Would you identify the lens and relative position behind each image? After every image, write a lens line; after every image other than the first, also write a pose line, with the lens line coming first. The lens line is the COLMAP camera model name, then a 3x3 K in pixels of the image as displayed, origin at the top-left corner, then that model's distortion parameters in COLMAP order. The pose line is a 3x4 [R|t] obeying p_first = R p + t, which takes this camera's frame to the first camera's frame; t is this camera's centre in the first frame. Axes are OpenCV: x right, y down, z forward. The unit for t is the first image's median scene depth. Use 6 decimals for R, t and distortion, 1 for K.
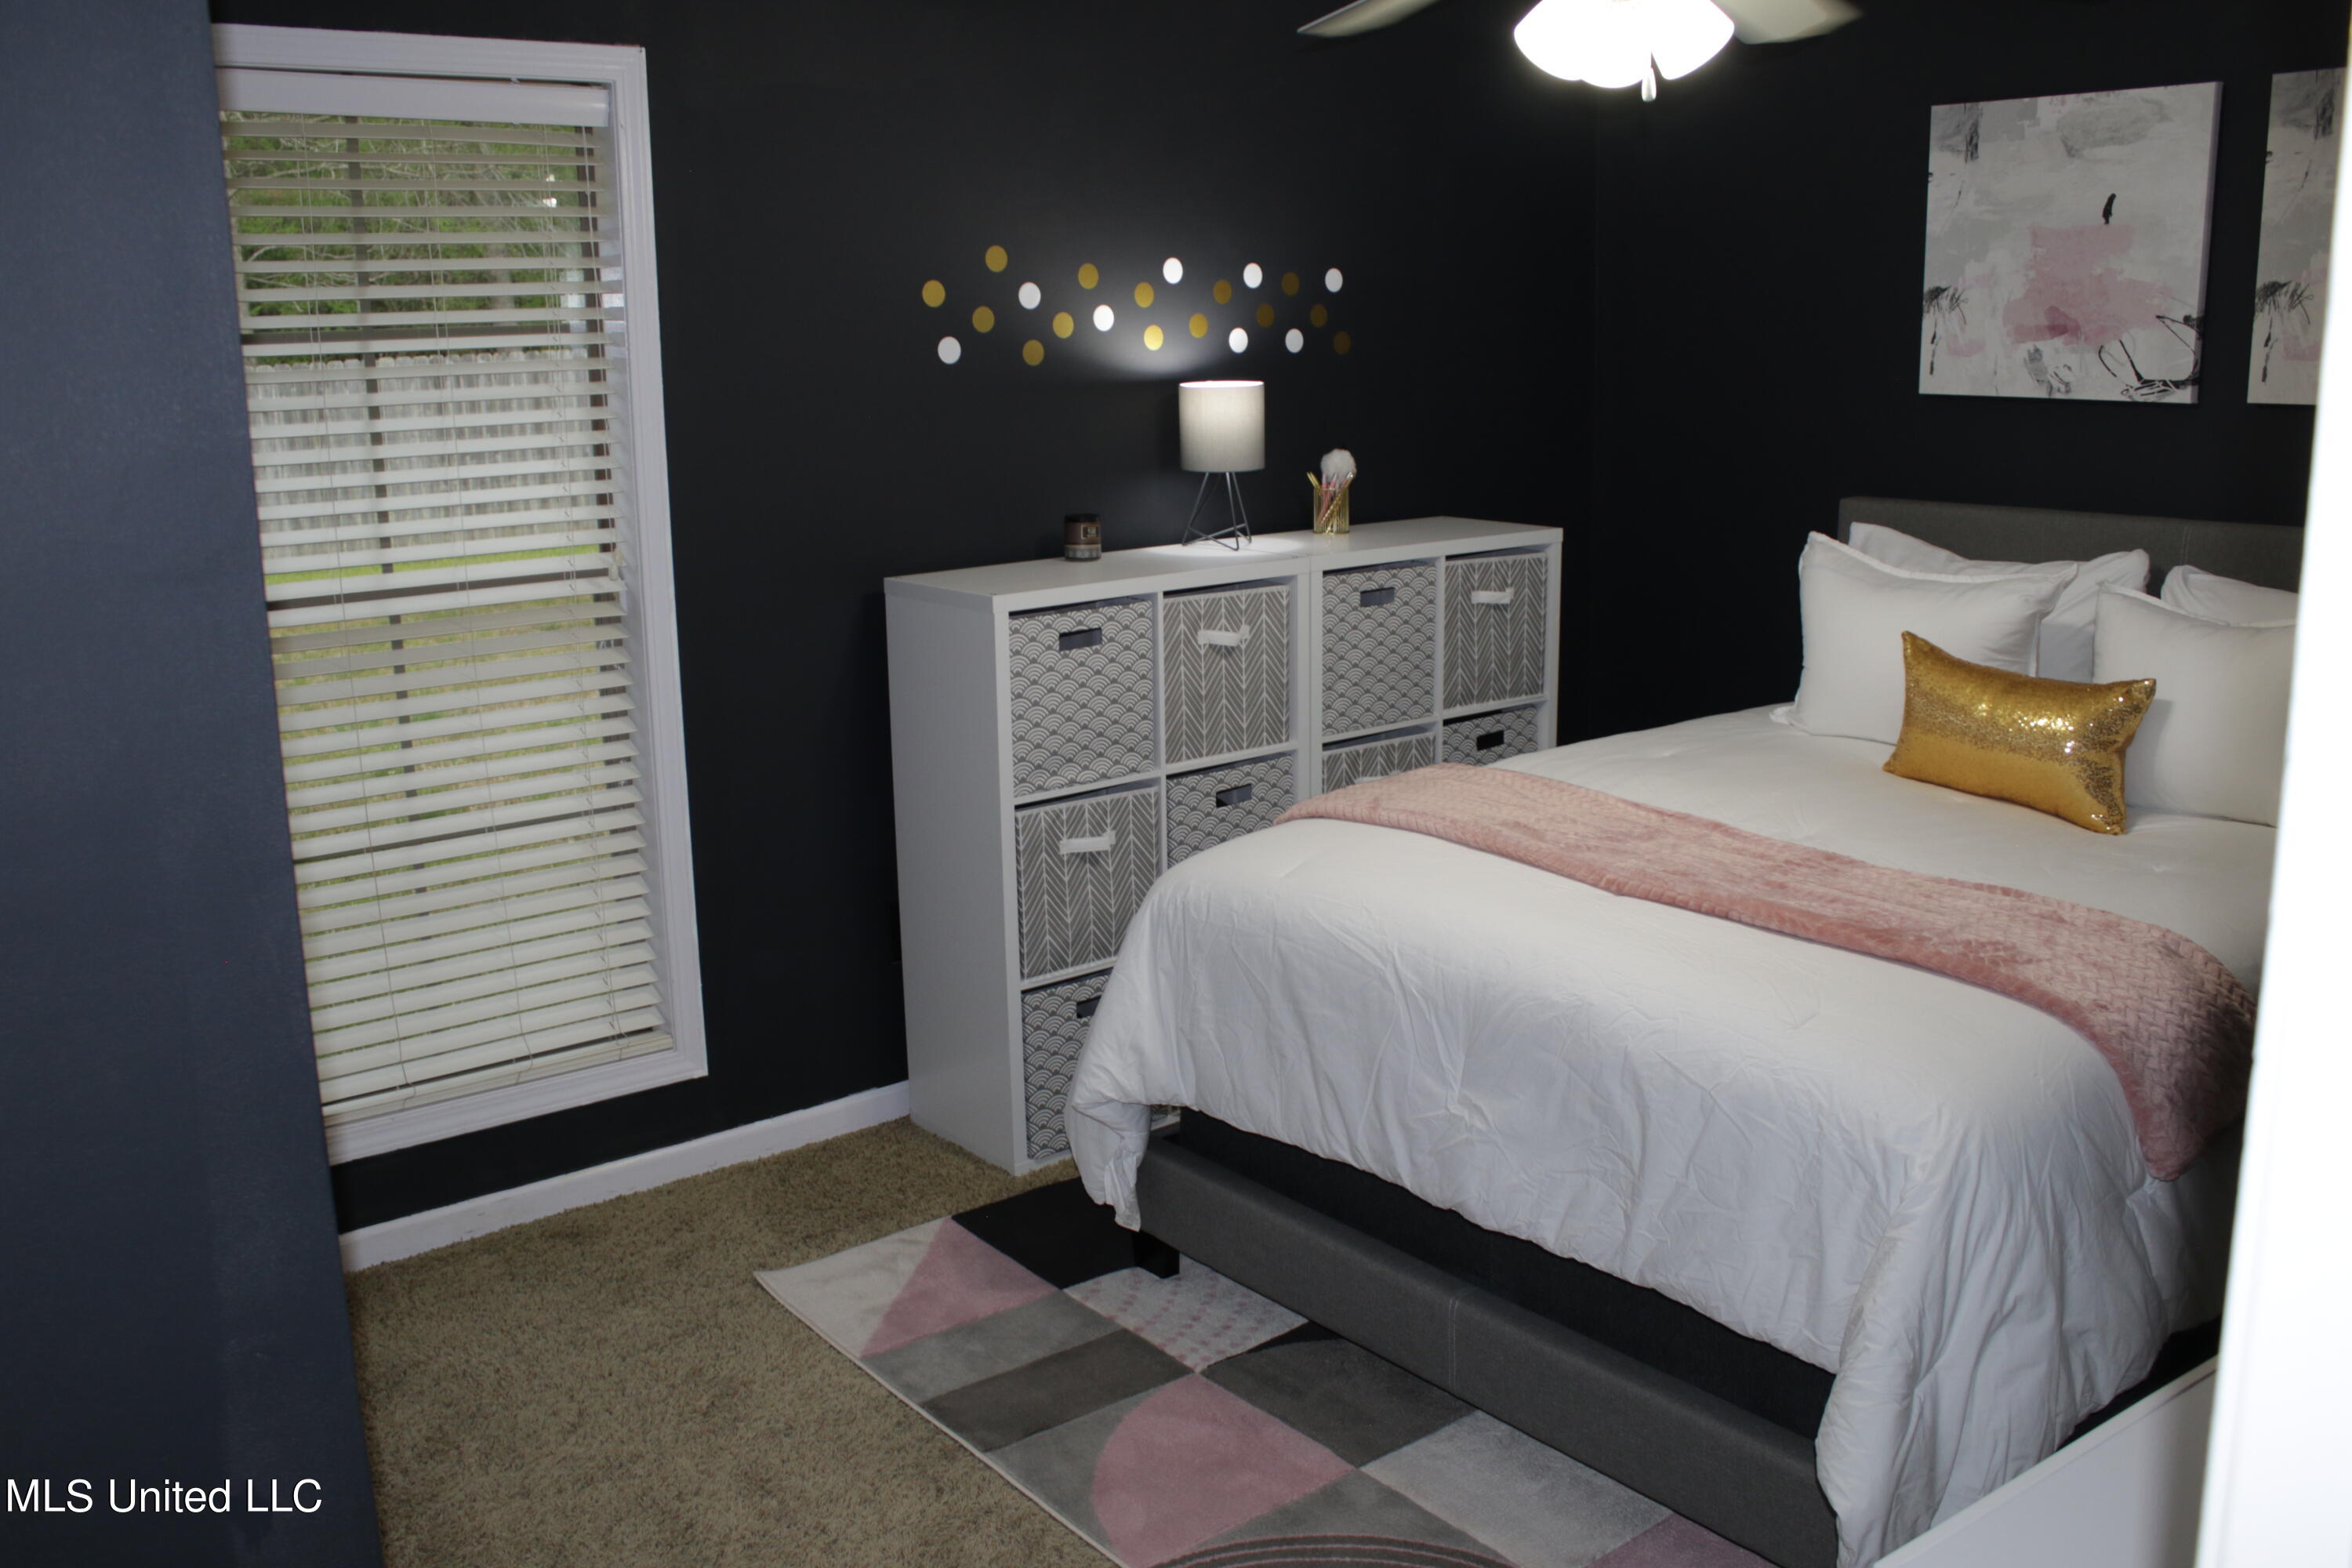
lens RADIAL K [[2079.9, 0, 1154.6], [0, 2079.9, 791.8], [0, 0, 1]] dist [-0.160531, 0.154966]
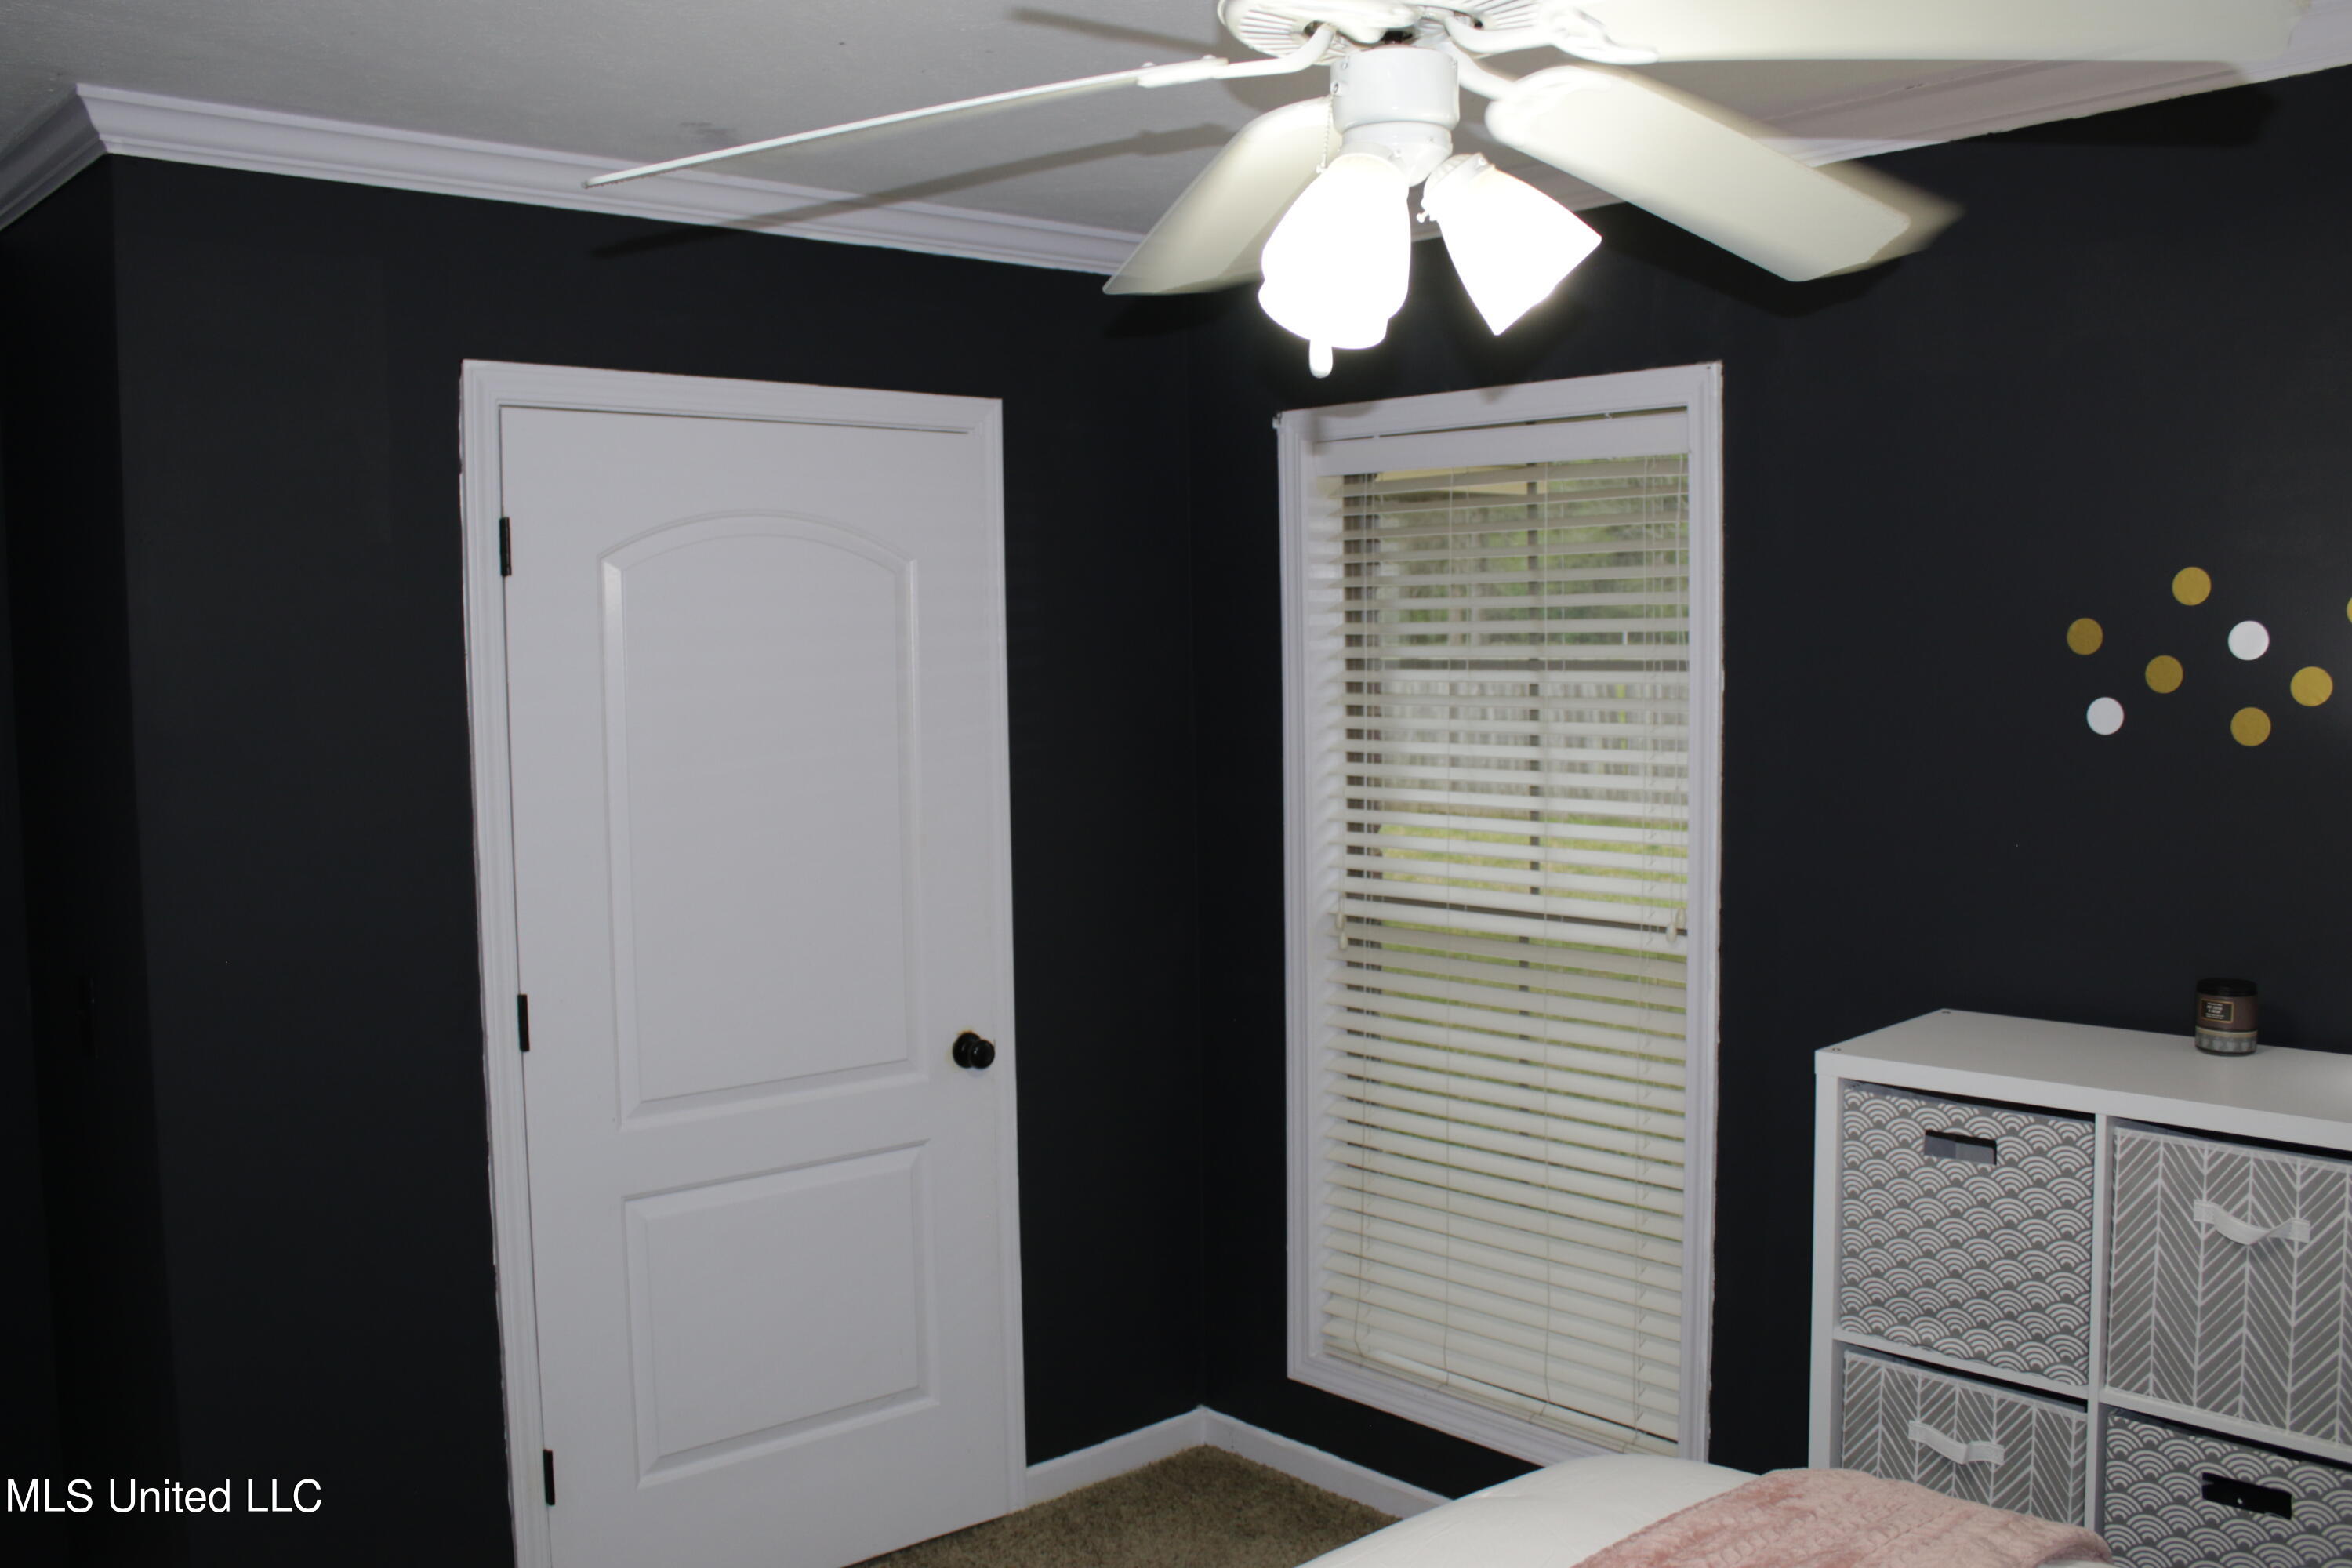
lens RADIAL K [[2079.9, 0, 1154.6], [0, 2079.9, 791.8], [0, 0, 1]] dist [-0.160531, 0.154966]
pose [[0.065482, 0.092947, -0.993515, 0.592562], [-0.202634, 0.976146, 0.077967, -0.183940], [0.977063, 0.196214, 0.082754, 0.655286]]
